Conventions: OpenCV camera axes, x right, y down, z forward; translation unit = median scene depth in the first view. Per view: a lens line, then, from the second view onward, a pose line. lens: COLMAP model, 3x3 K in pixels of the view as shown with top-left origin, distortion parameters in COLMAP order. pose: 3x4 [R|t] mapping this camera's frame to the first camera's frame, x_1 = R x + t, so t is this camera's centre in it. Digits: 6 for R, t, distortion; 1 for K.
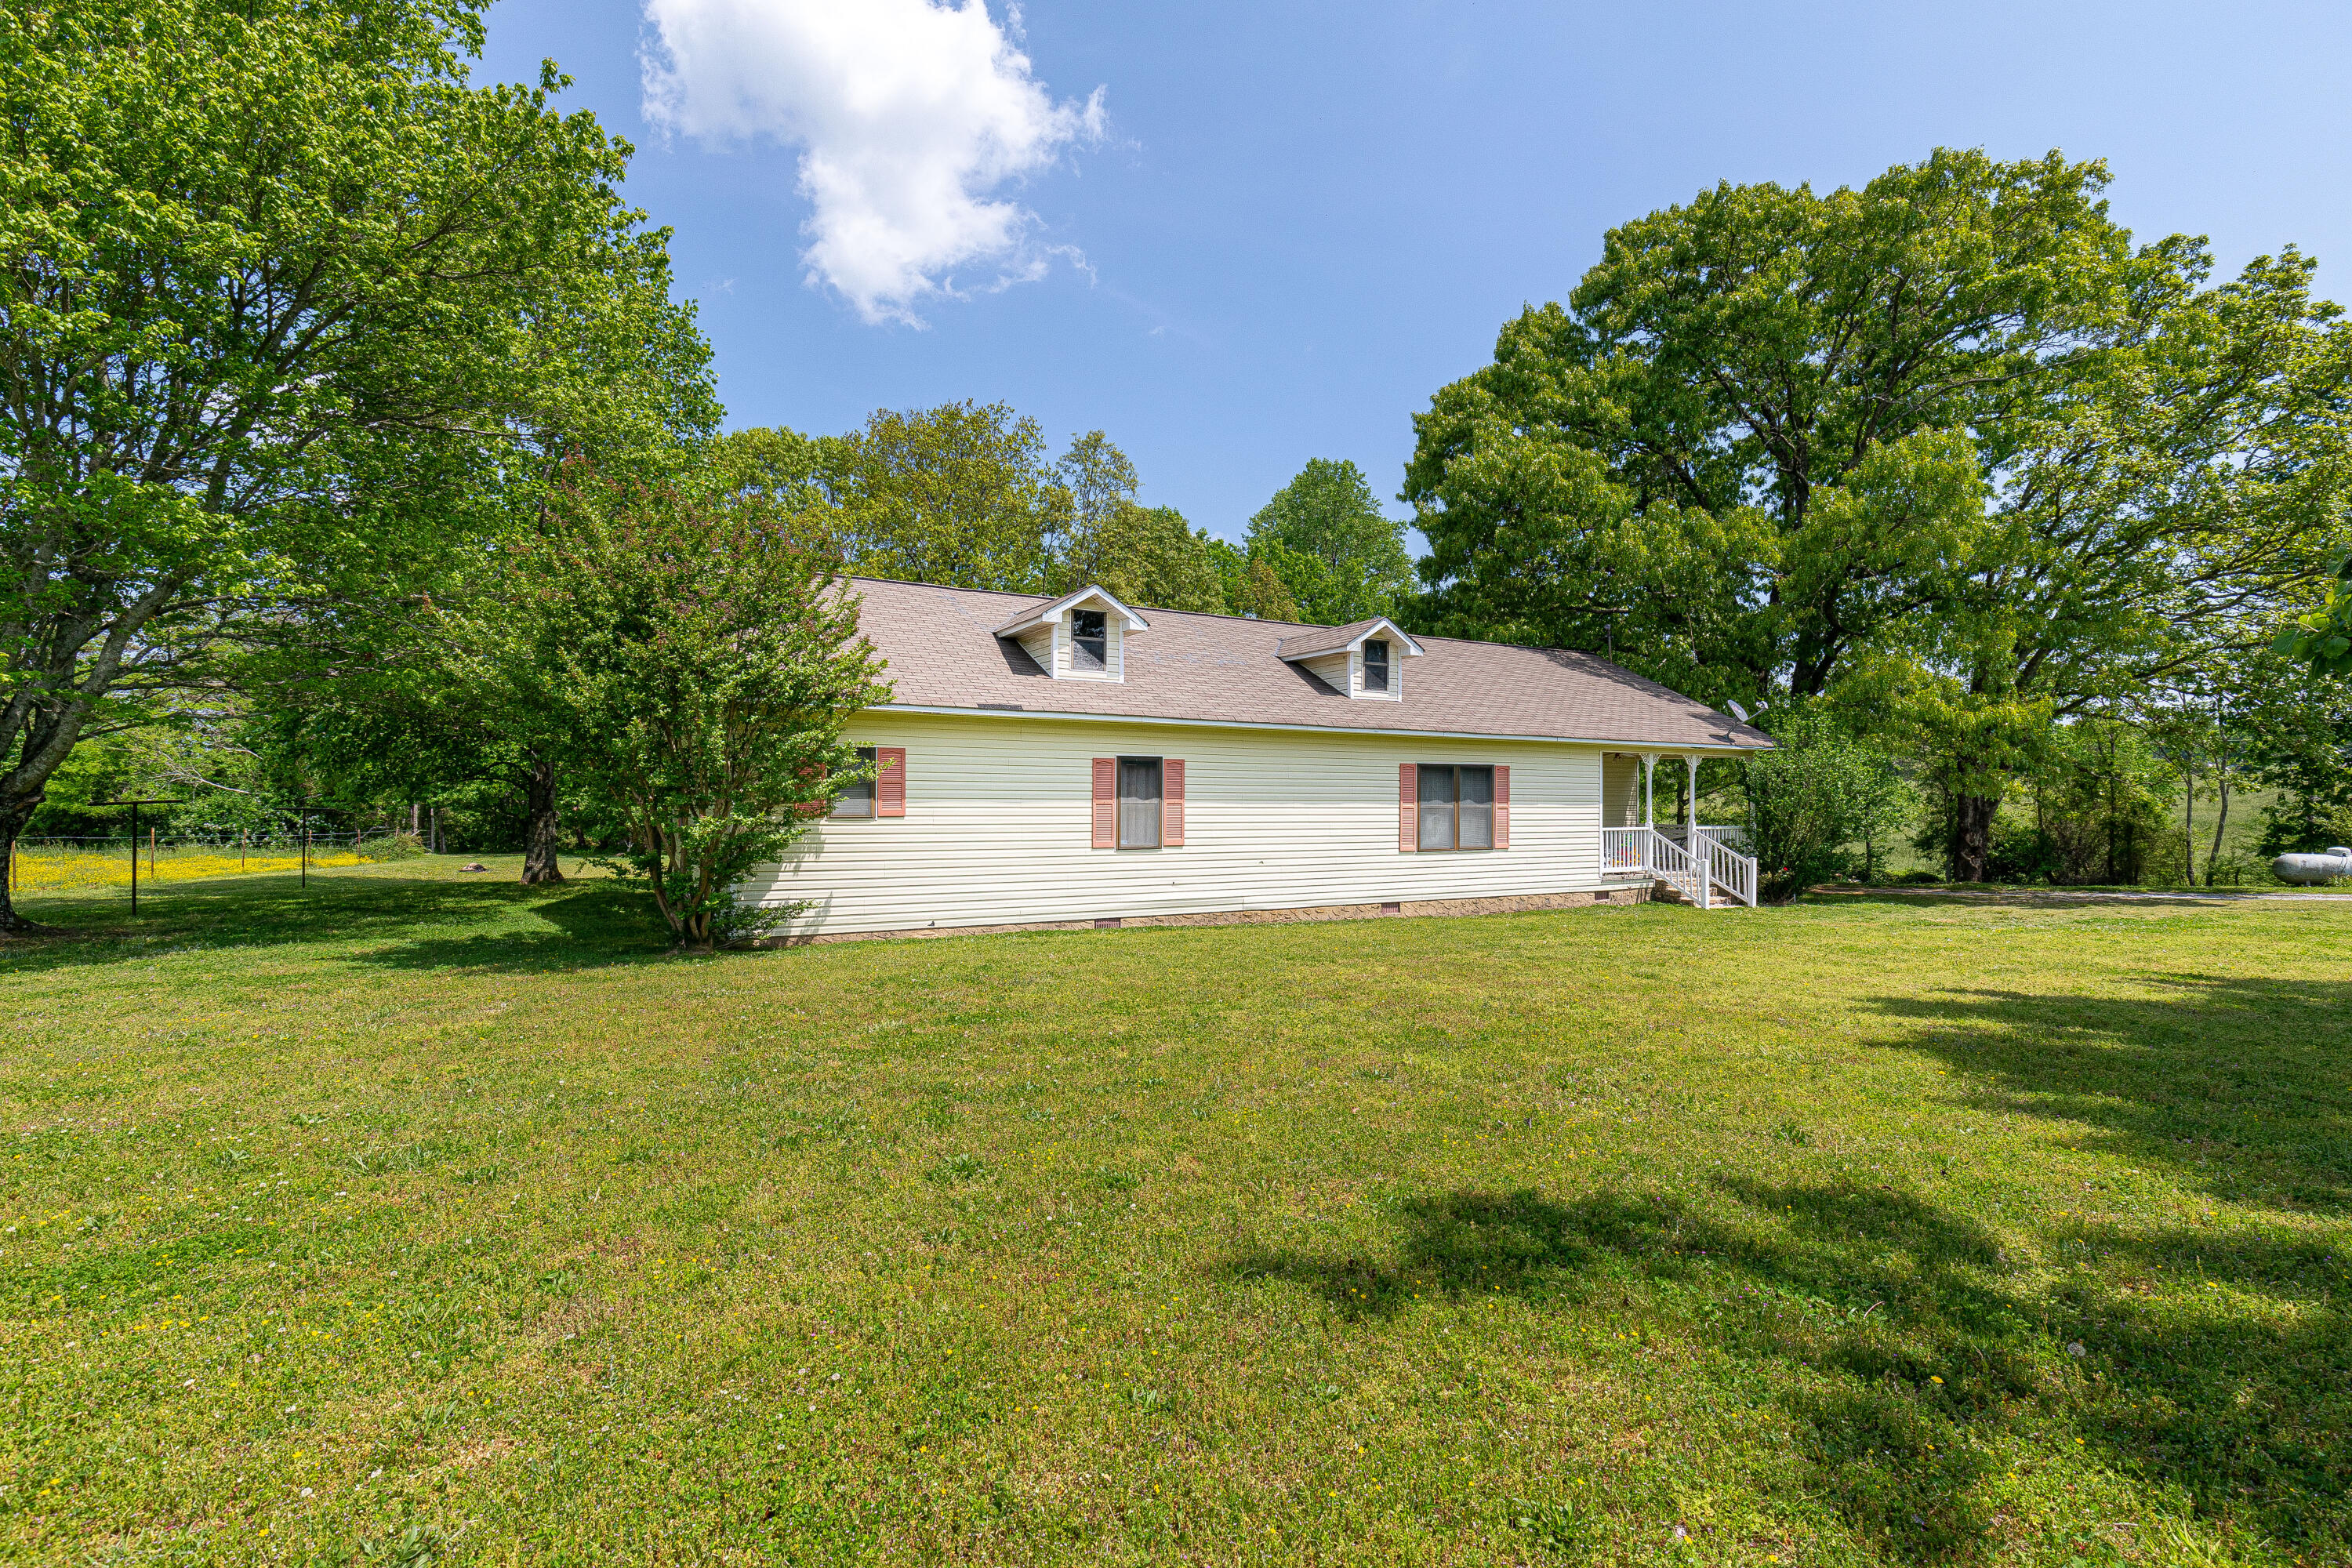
lens RADIAL K [[1063.1, 0, 1176.0], [0, 1063.1, 784.0], [0, 0, 1]] dist [0.011331, -0.000291]
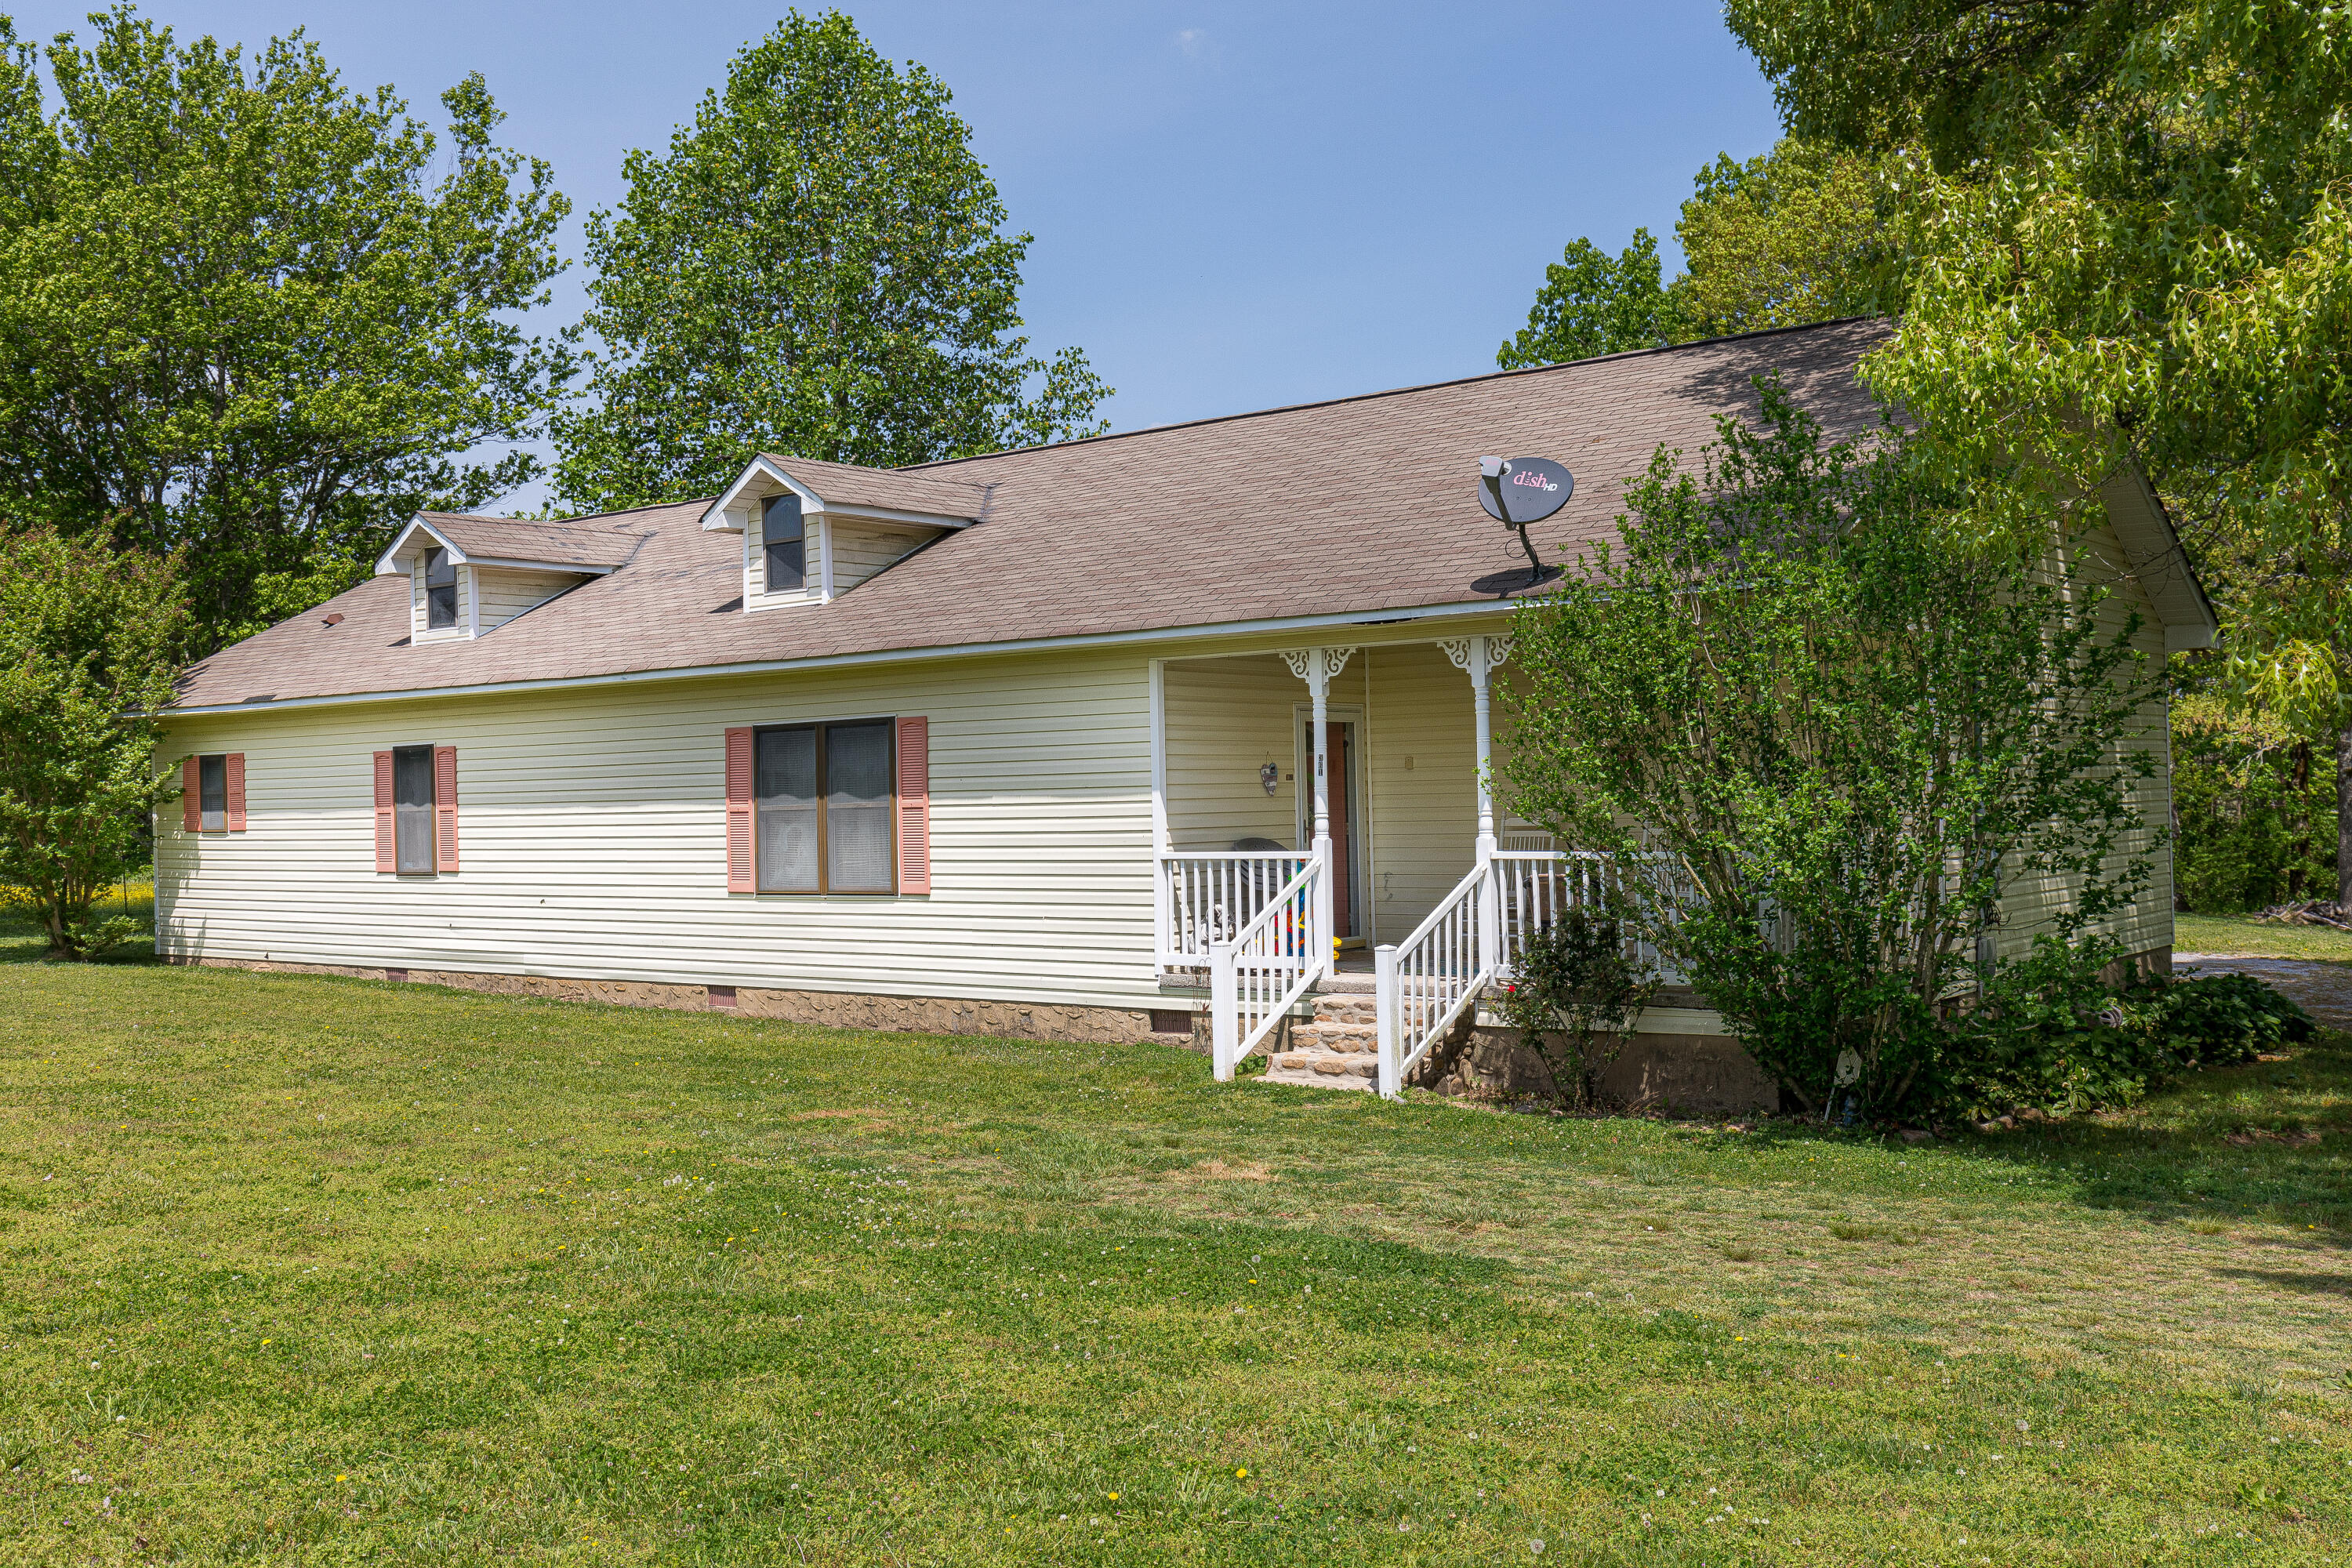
lens RADIAL K [[2179.4, 0, 1176.0], [0, 2179.4, 784.0], [0, 0, 1]] dist [-0.011771, -0.008603]
pose [[0.387252, -0.016948, -0.921818, 1.407069], [0.039181, 0.999230, -0.001911, 0.021037], [0.921141, -0.035378, 0.387618, 0.840285]]
